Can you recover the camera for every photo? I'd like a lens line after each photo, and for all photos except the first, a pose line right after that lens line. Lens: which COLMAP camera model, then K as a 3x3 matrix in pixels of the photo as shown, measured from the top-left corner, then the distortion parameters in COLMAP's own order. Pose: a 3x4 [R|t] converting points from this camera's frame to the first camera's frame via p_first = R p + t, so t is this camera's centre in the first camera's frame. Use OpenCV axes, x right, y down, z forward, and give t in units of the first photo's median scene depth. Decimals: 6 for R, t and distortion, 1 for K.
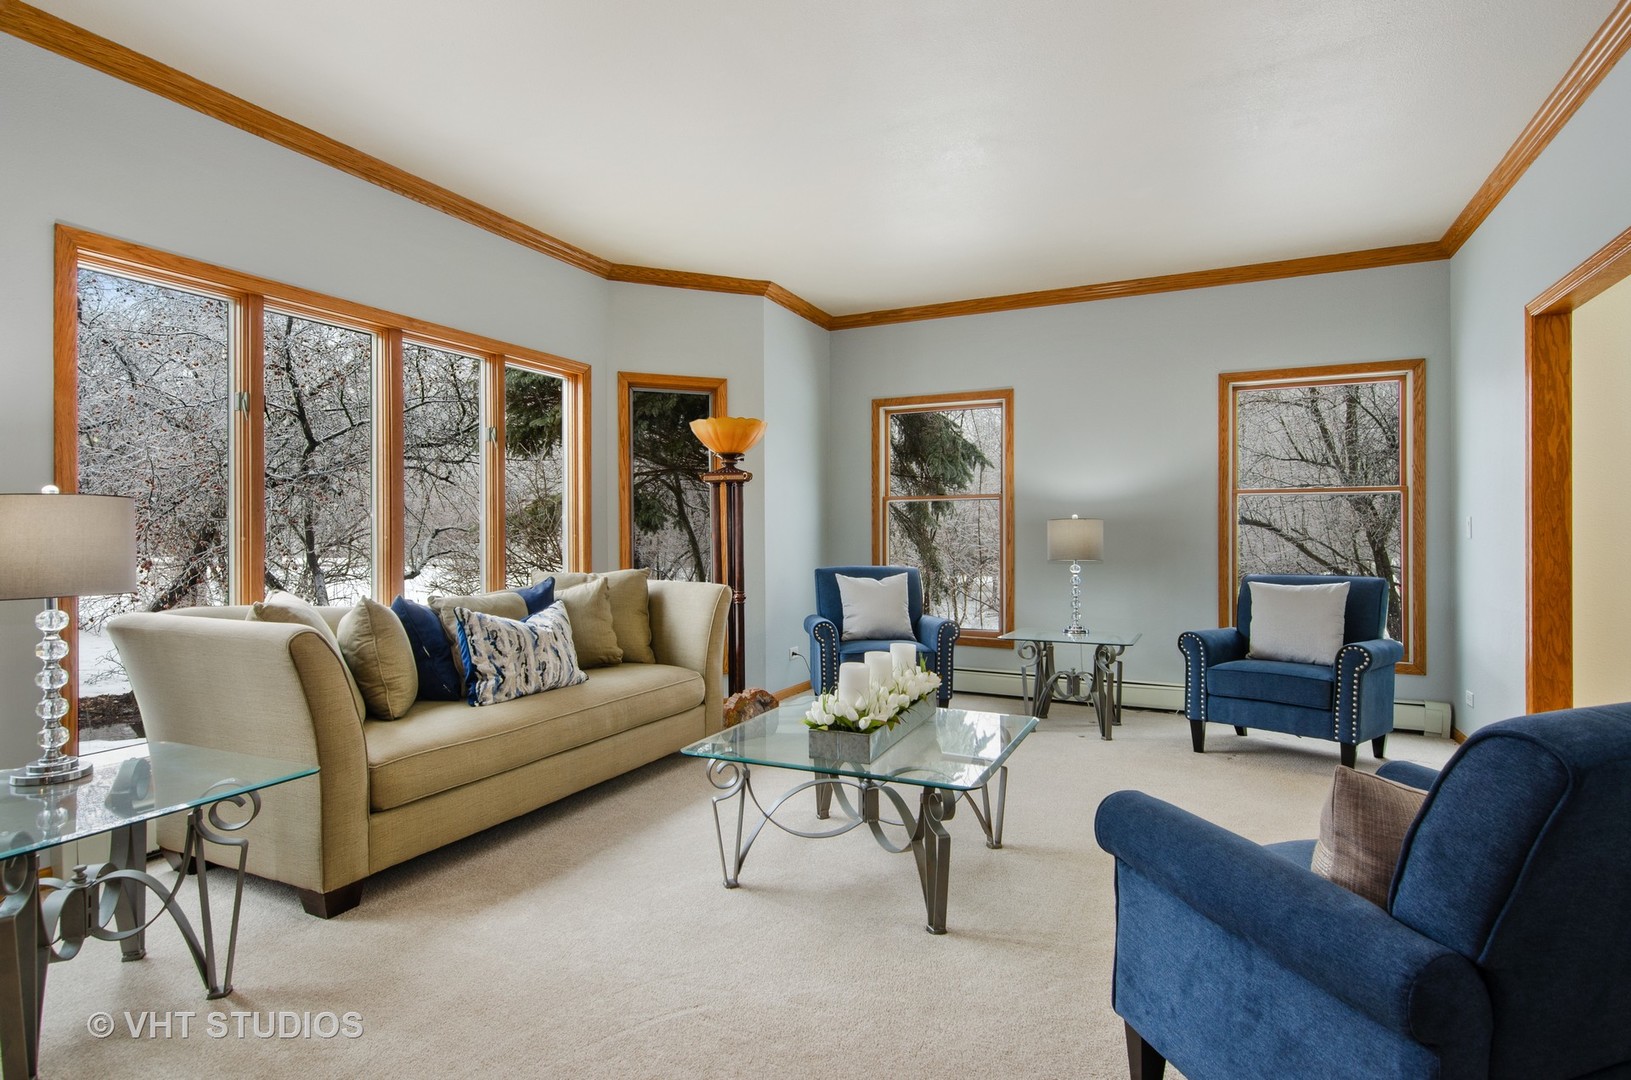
lens RADIAL K [[840.5, 0, 815.5], [0, 840.5, 535.4], [0, 0, 1]] dist [0.002069, 0.000364]
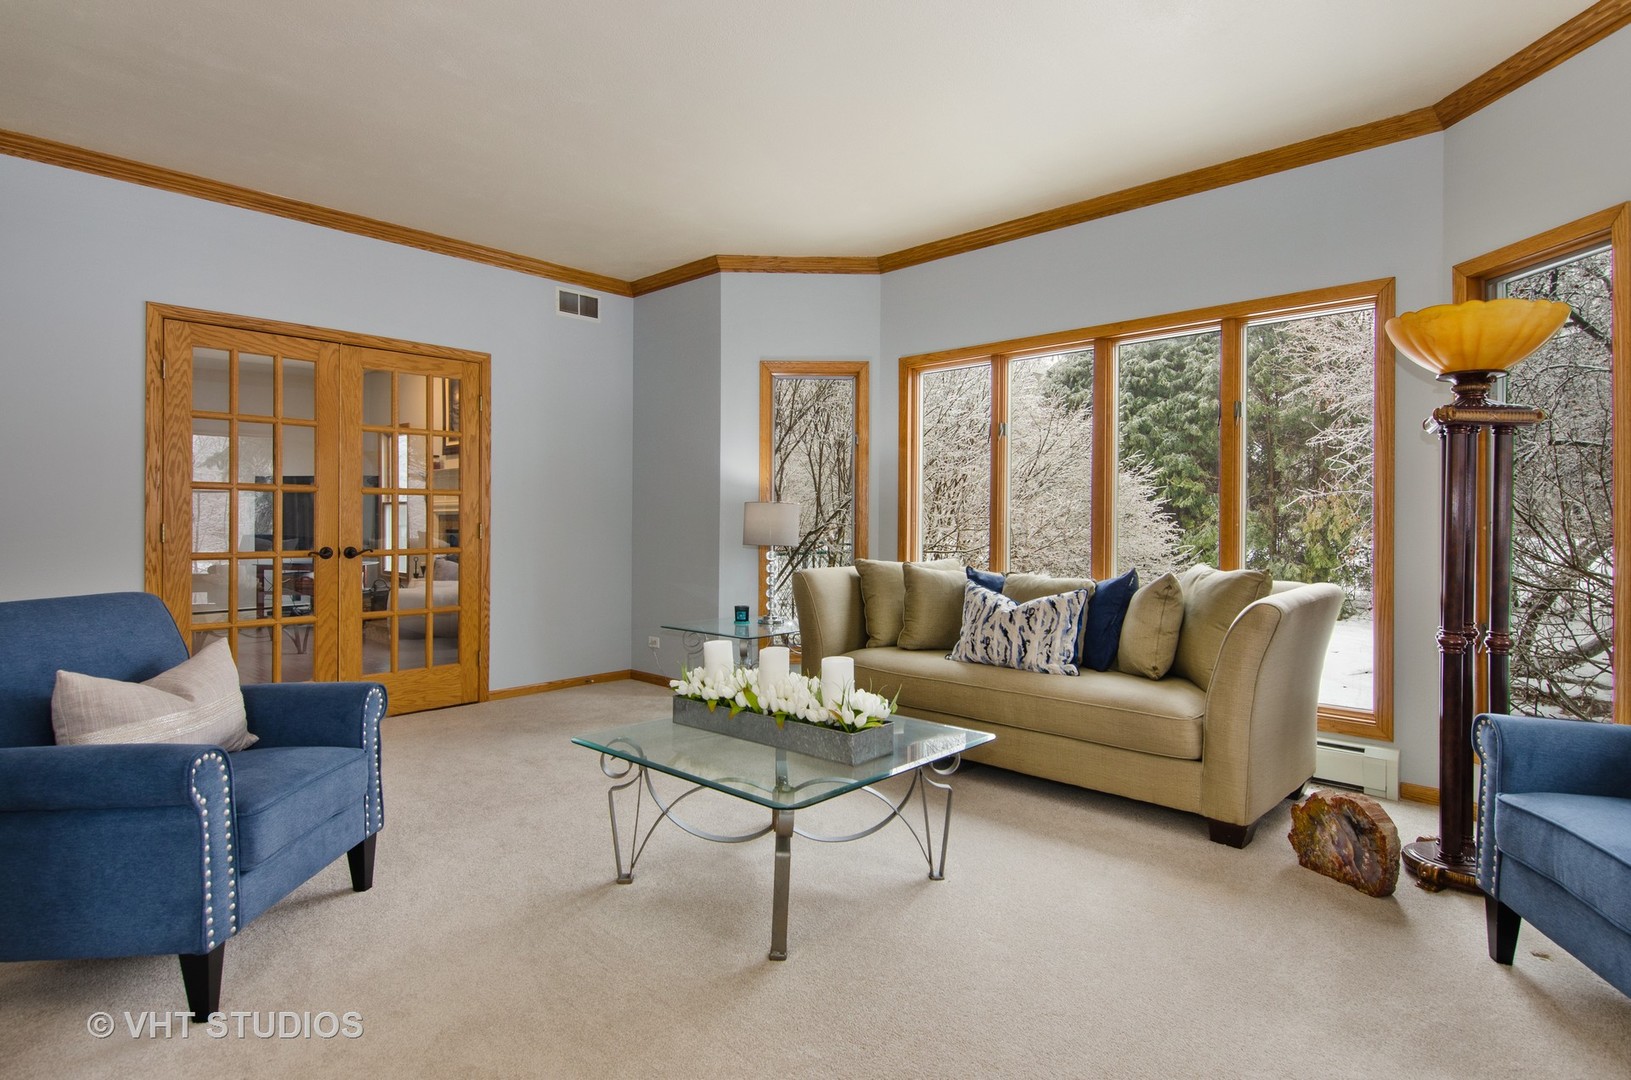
lens RADIAL K [[840.5, 0, 816.0], [0, 840.5, 530.9], [0, 0, 1]] dist [0.002069, 0.000364]
pose [[-0.302372, 0.017531, -0.953029, 0.770938], [-0.003035, 0.999808, 0.019354, -0.009500], [0.953185, 0.008745, -0.302260, 1.086170]]
